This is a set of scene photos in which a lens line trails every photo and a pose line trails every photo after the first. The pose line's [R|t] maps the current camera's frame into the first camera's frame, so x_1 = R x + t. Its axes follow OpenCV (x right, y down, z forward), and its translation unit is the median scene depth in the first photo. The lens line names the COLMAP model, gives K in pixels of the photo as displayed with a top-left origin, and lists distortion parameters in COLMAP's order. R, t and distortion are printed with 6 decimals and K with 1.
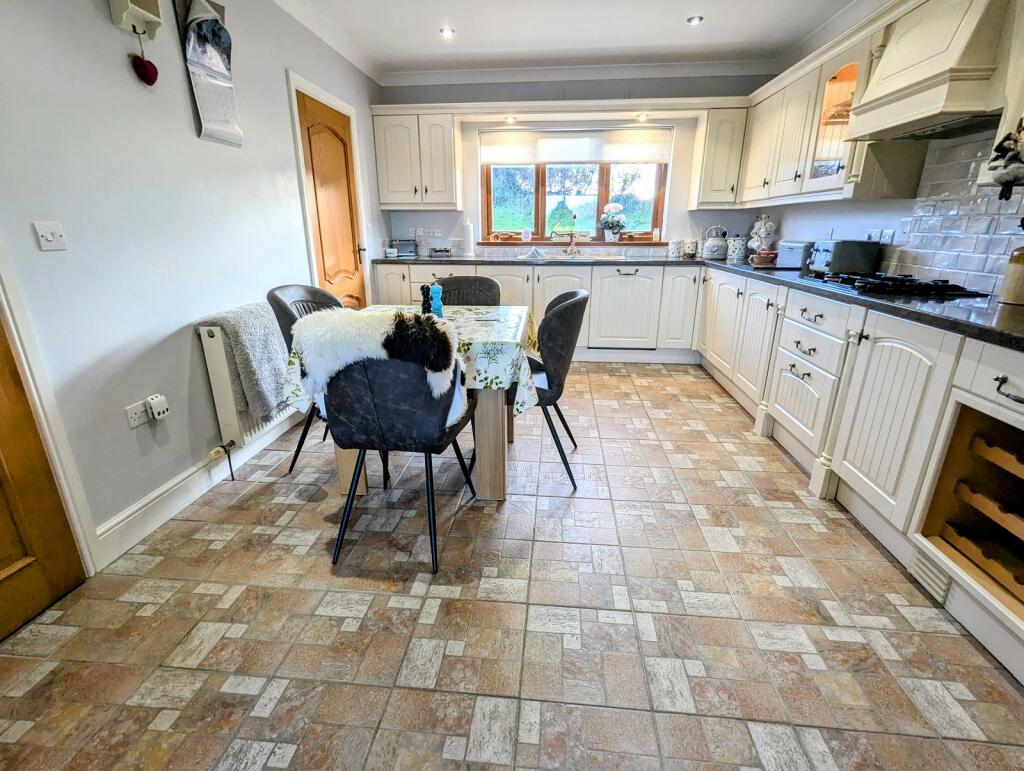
lens RADIAL K [[486.7, 0, 511.0], [0, 486.7, 388.3], [0, 0, 1]] dist [-0.001313, -0.000101]
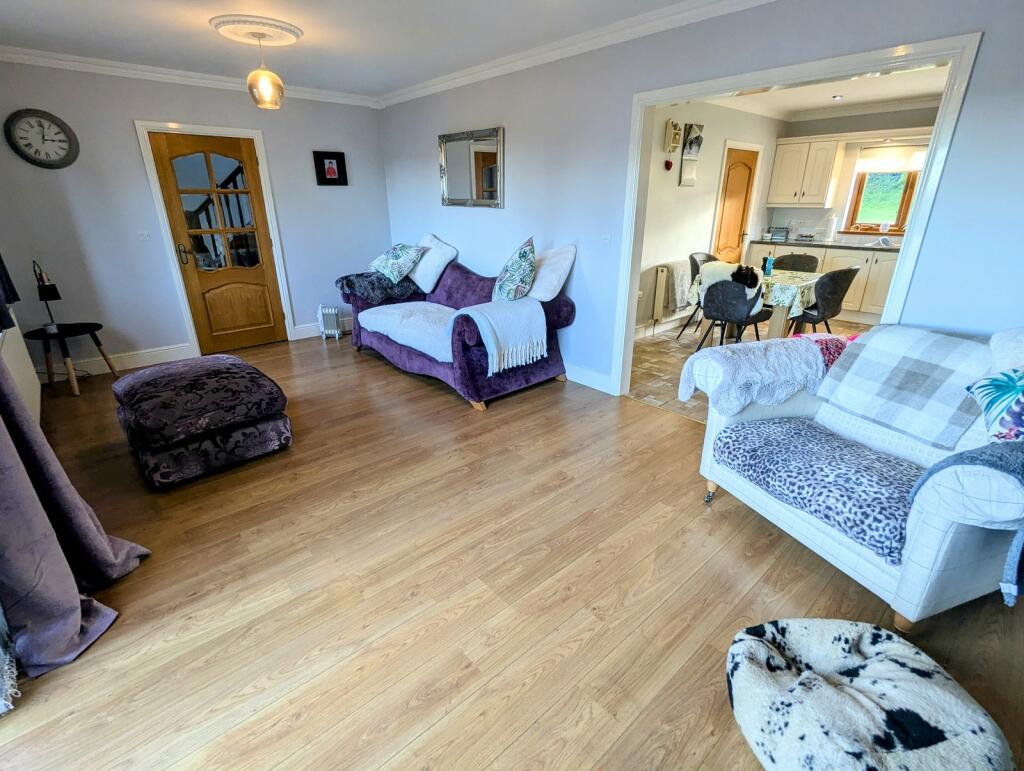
lens RADIAL K [[486.7, 0, 511.5], [0, 486.7, 385.3], [0, 0, 1]] dist [-0.001313, -0.000101]
pose [[0.732087, 0.241157, -0.637096, 0.455371], [-0.211648, 0.969478, 0.123767, 0.271610], [0.647498, 0.044232, 0.760783, -1.167119]]
